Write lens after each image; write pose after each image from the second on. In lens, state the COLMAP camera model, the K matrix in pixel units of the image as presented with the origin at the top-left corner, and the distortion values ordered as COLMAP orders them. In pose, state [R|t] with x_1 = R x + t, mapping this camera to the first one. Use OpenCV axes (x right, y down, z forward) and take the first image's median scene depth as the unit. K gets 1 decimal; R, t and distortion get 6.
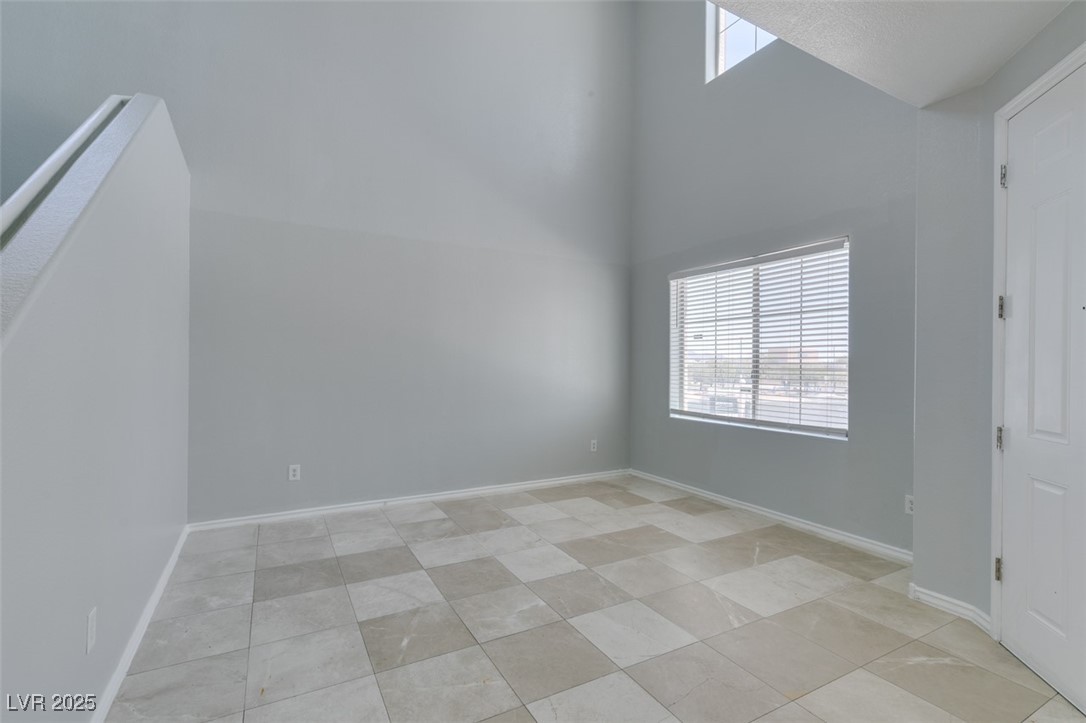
lens RADIAL K [[484.7, 0, 541.9], [0, 484.7, 367.8], [0, 0, 1]] dist [0.008046, -0.003186]
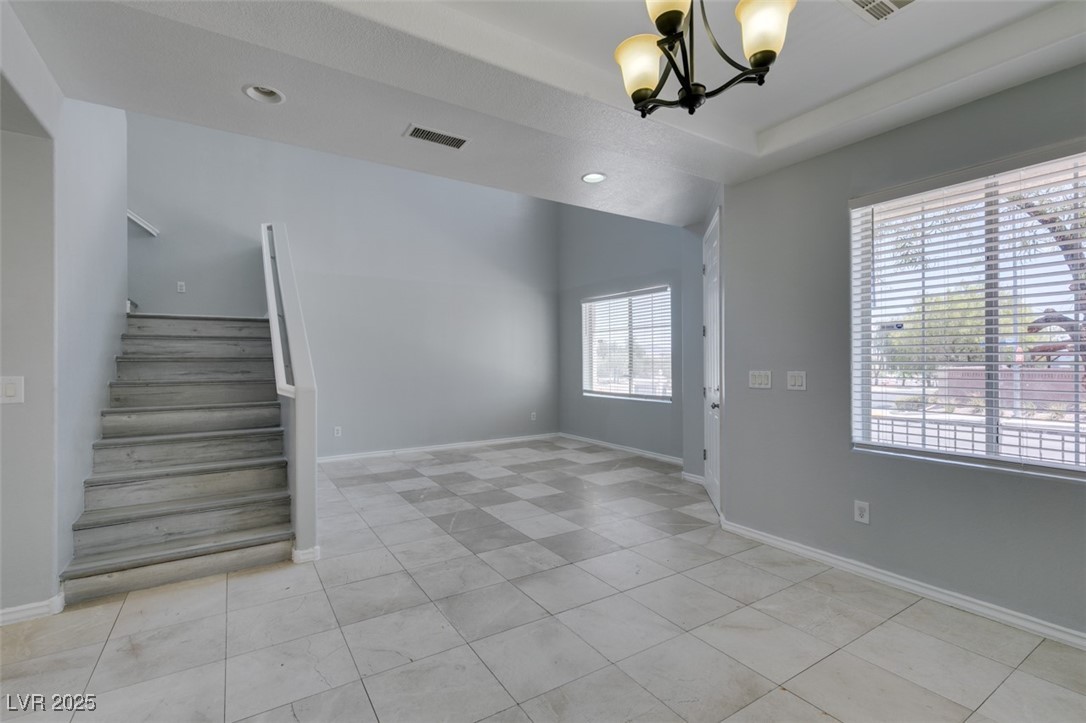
lens RADIAL K [[484.7, 0, 536.7], [0, 484.7, 359.3], [0, 0, 1]] dist [0.008046, -0.003186]
pose [[0.998595, -0.013349, 0.051290, 0.071609], [0.013859, 0.999858, -0.009599, 0.006146], [-0.051155, 0.010296, 0.998638, -0.738110]]
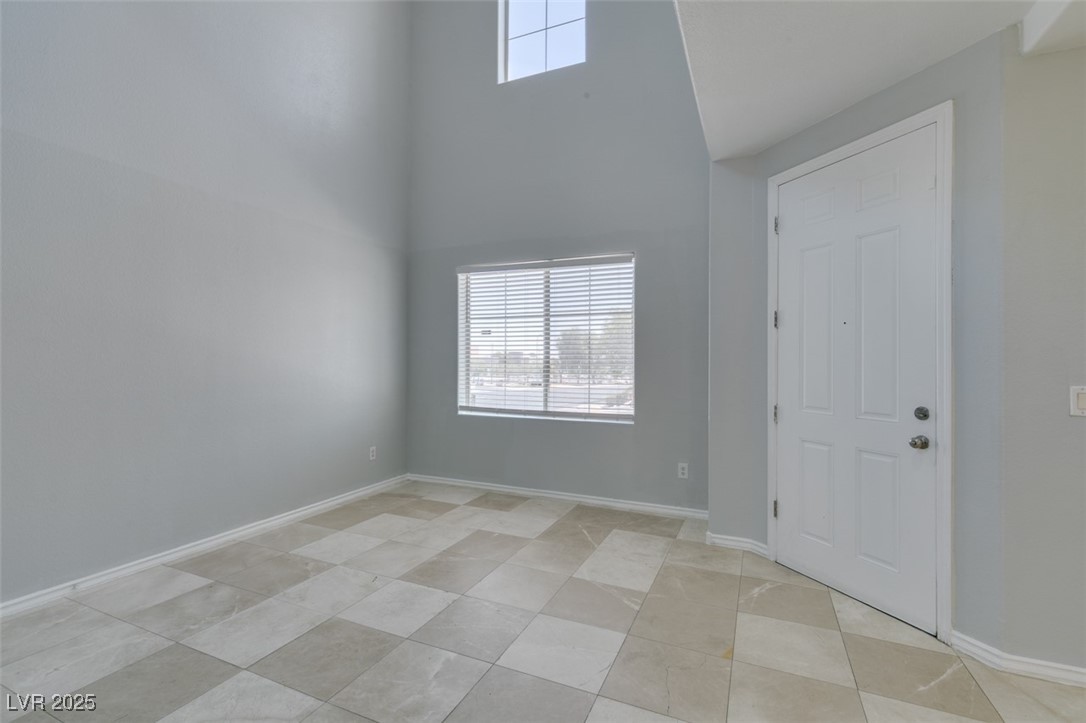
lens RADIAL K [[484.7, 0, 535.6], [0, 484.7, 357.8], [0, 0, 1]] dist [0.008046, -0.003186]
pose [[0.800605, 0.001711, 0.599189, -0.296869], [0.003704, 0.999963, -0.007804, -0.004367], [-0.599180, 0.008467, 0.800569, 0.205429]]
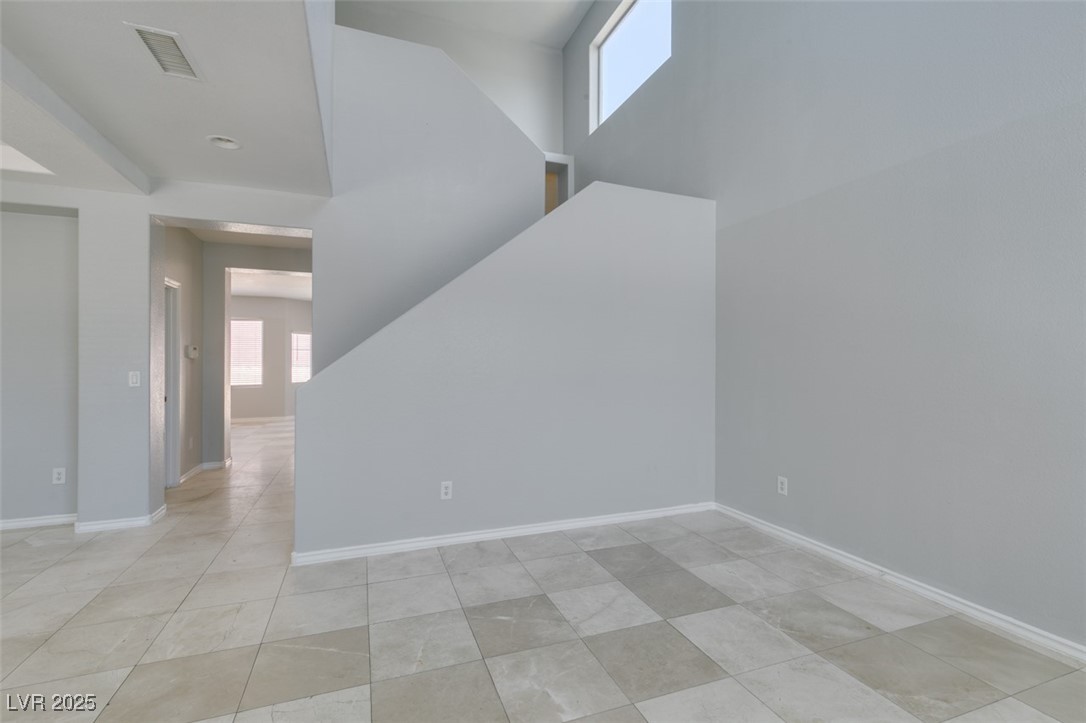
lens RADIAL K [[484.7, 0, 535.7], [0, 484.7, 359.3], [0, 0, 1]] dist [0.008046, -0.003186]
pose [[-0.150259, -0.016920, -0.988502, 0.531176], [-0.008126, 0.999841, -0.015879, 0.004794], [0.988613, 0.005647, -0.150373, 0.833929]]
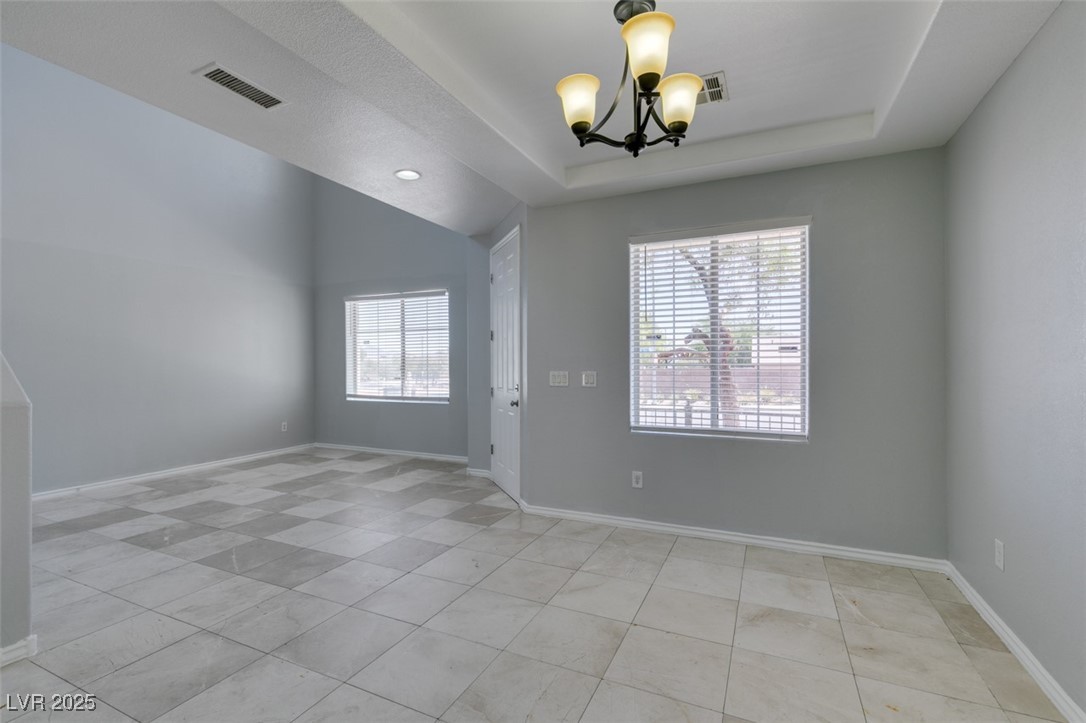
lens RADIAL K [[484.7, 0, 537.2], [0, 484.7, 359.2], [0, 0, 1]] dist [0.008046, -0.003186]
pose [[0.816116, -0.007188, 0.577843, -0.140407], [0.014350, 0.999866, -0.007829, 0.006199], [-0.577710, 0.014682, 0.816110, -0.681929]]
